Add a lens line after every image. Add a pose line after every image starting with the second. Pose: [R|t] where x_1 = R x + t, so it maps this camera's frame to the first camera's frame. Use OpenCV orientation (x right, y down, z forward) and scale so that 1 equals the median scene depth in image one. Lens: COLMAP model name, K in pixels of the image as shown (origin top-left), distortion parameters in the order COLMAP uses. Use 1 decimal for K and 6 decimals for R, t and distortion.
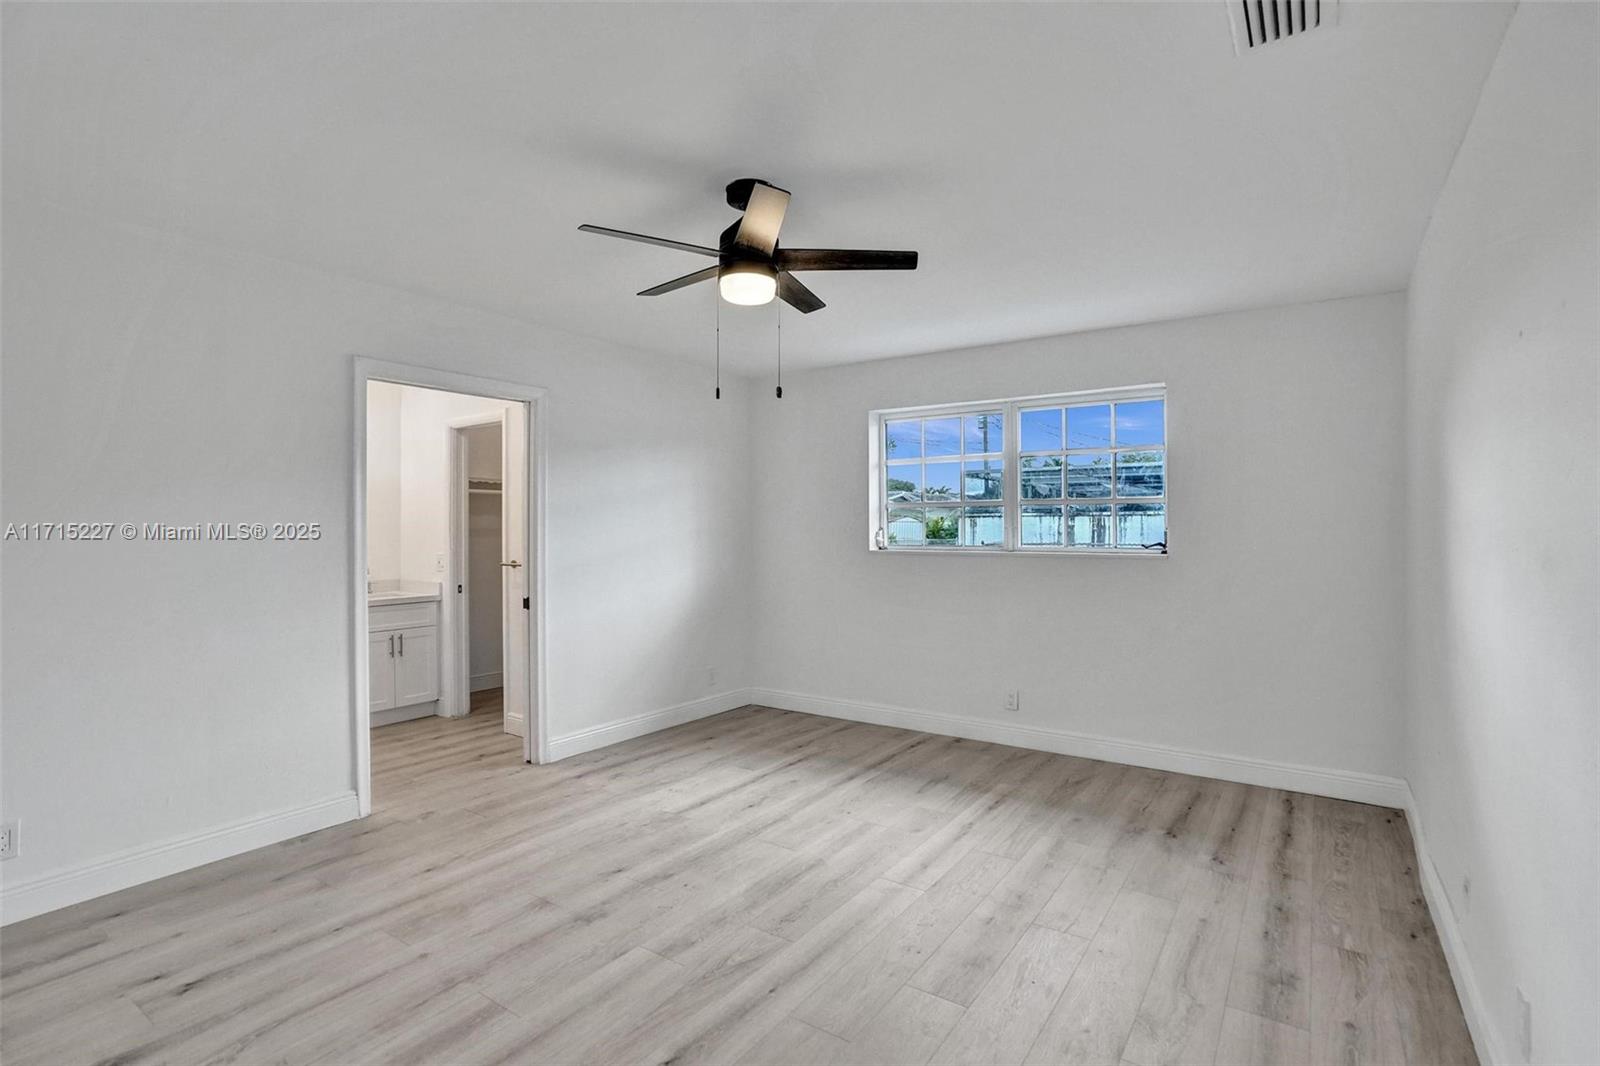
lens RADIAL K [[763.0, 0, 804.1], [0, 763.0, 535.2], [0, 0, 1]] dist [-0.050349, 0.028377]
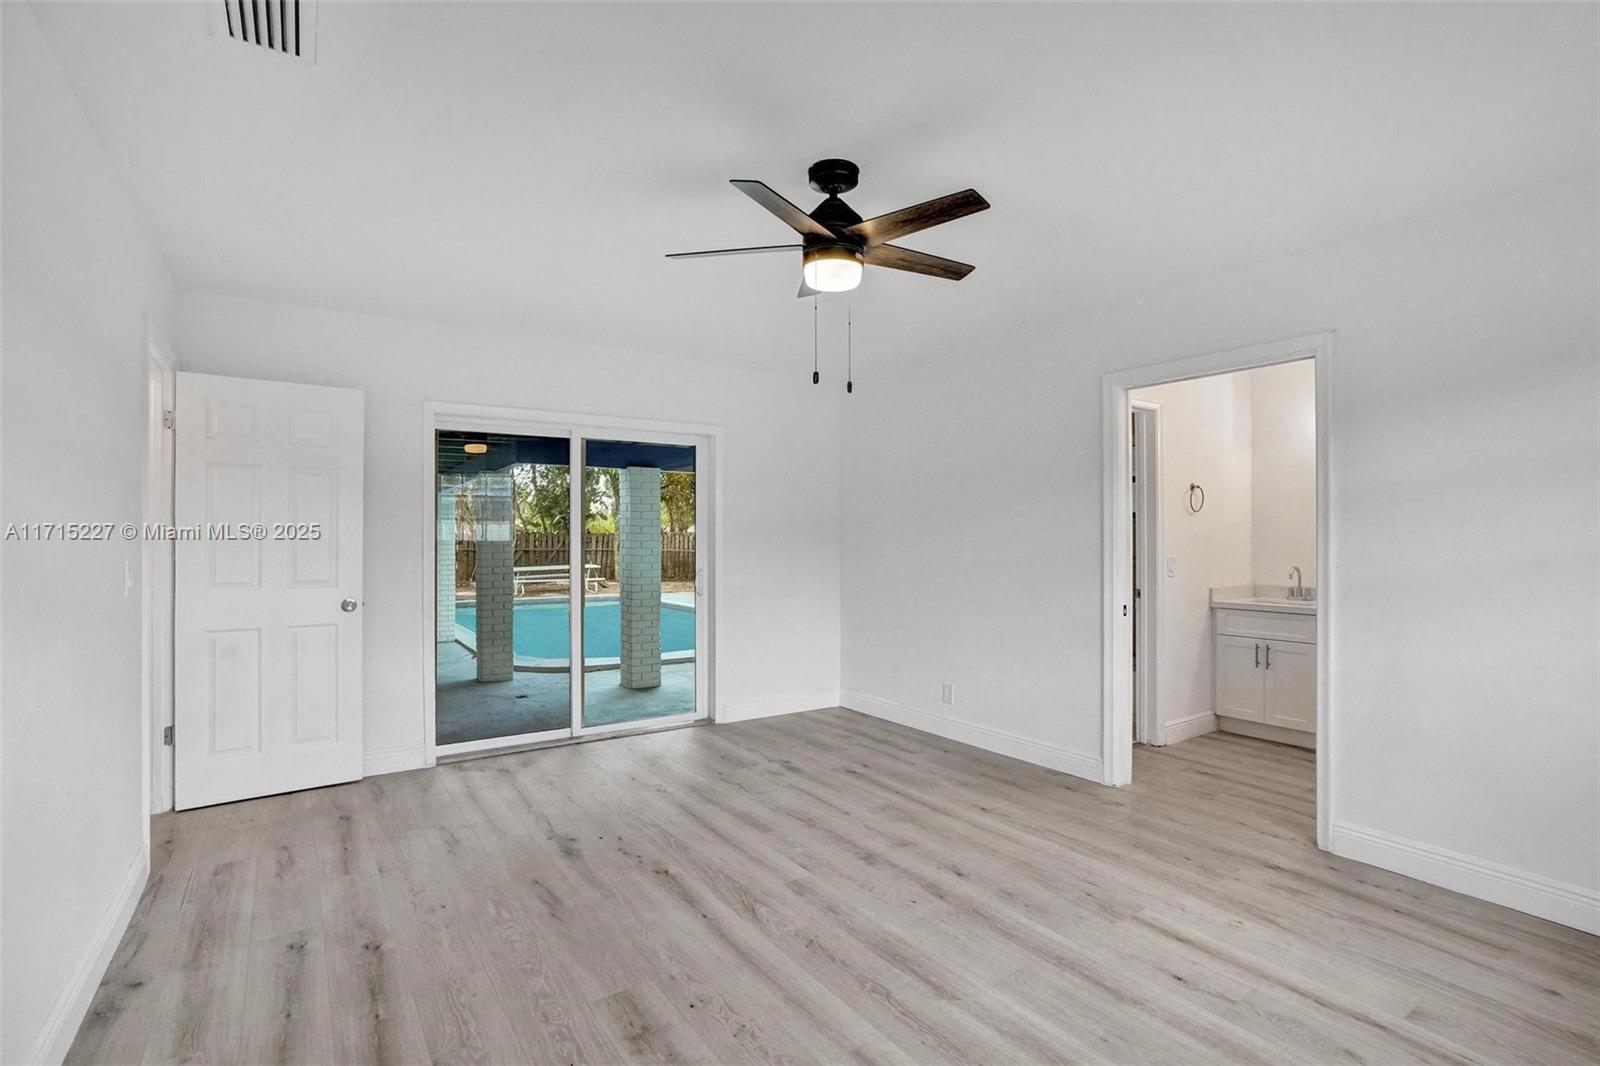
lens RADIAL K [[763.0, 0, 804.1], [0, 763.0, 535.2], [0, 0, 1]] dist [-0.050349, 0.028377]
pose [[-0.361334, -0.002759, -0.932432, 0.629208], [-0.008779, 0.999961, 0.000443, 0.004331], [0.932395, 0.008346, -0.361345, 0.981717]]
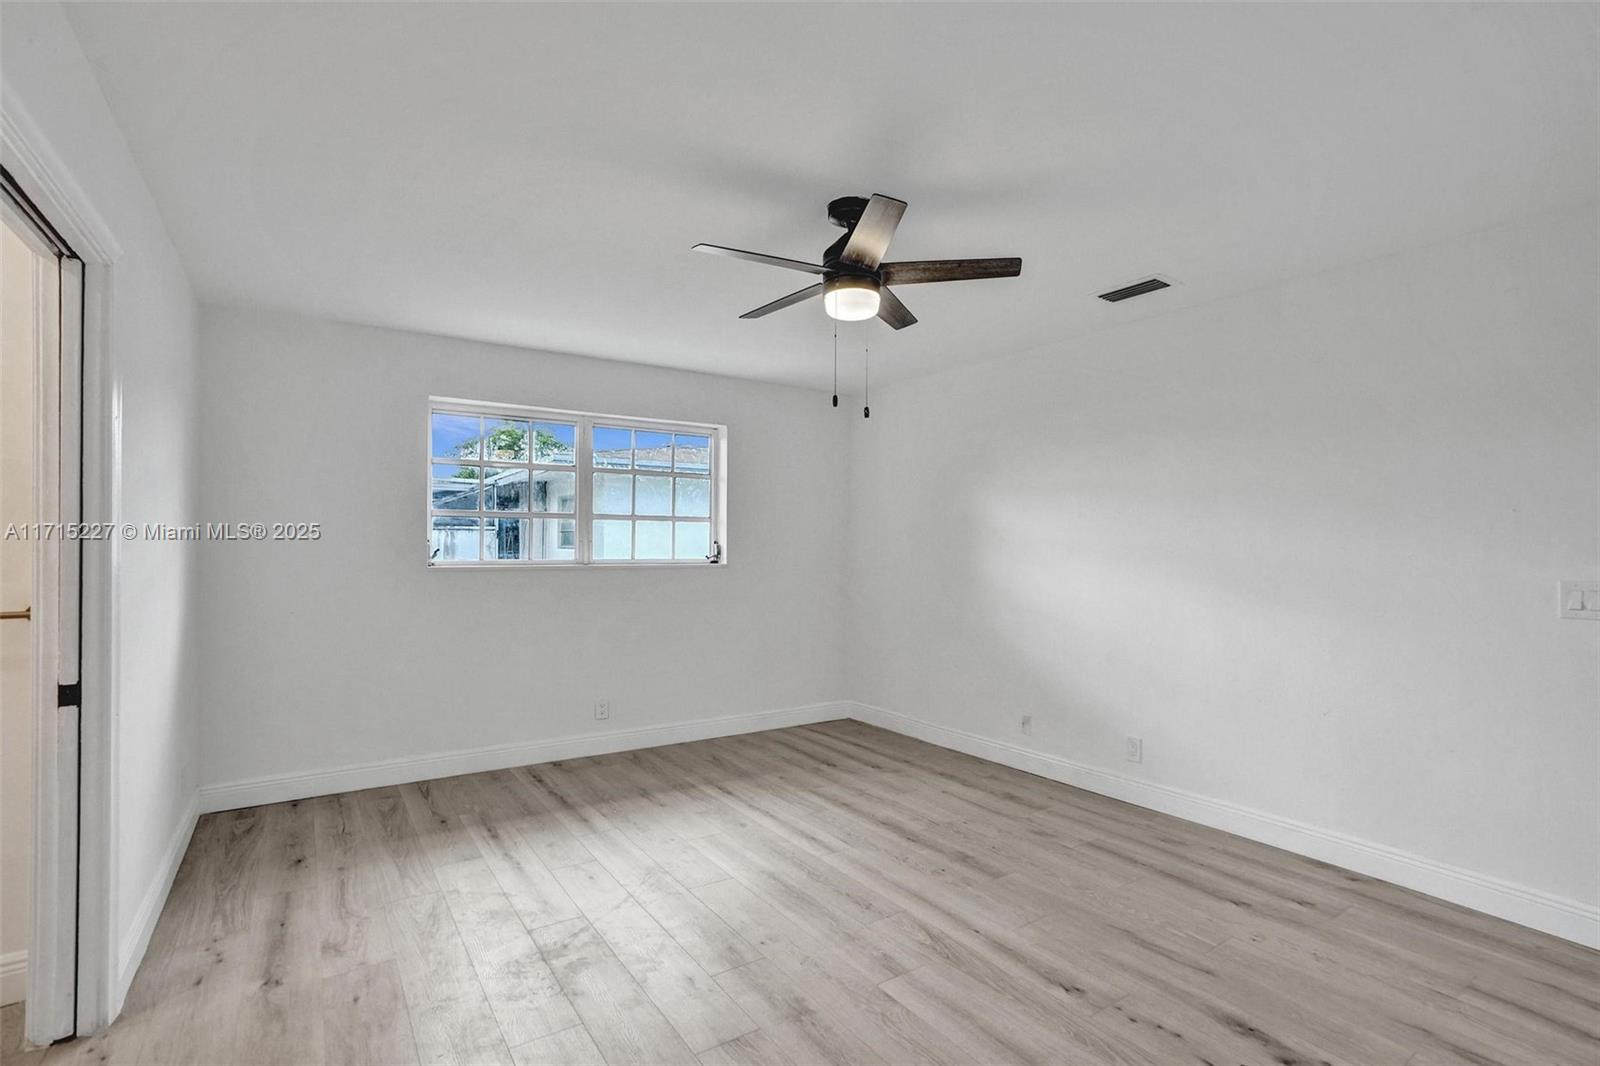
lens RADIAL K [[763.0, 0, 804.1], [0, 763.0, 535.2], [0, 0, 1]] dist [-0.050349, 0.028377]
pose [[0.370102, 0.010599, 0.928931, -0.781162], [0.003167, 0.999915, -0.012671, -0.001946], [-0.928986, 0.007631, 0.370037, 0.507542]]
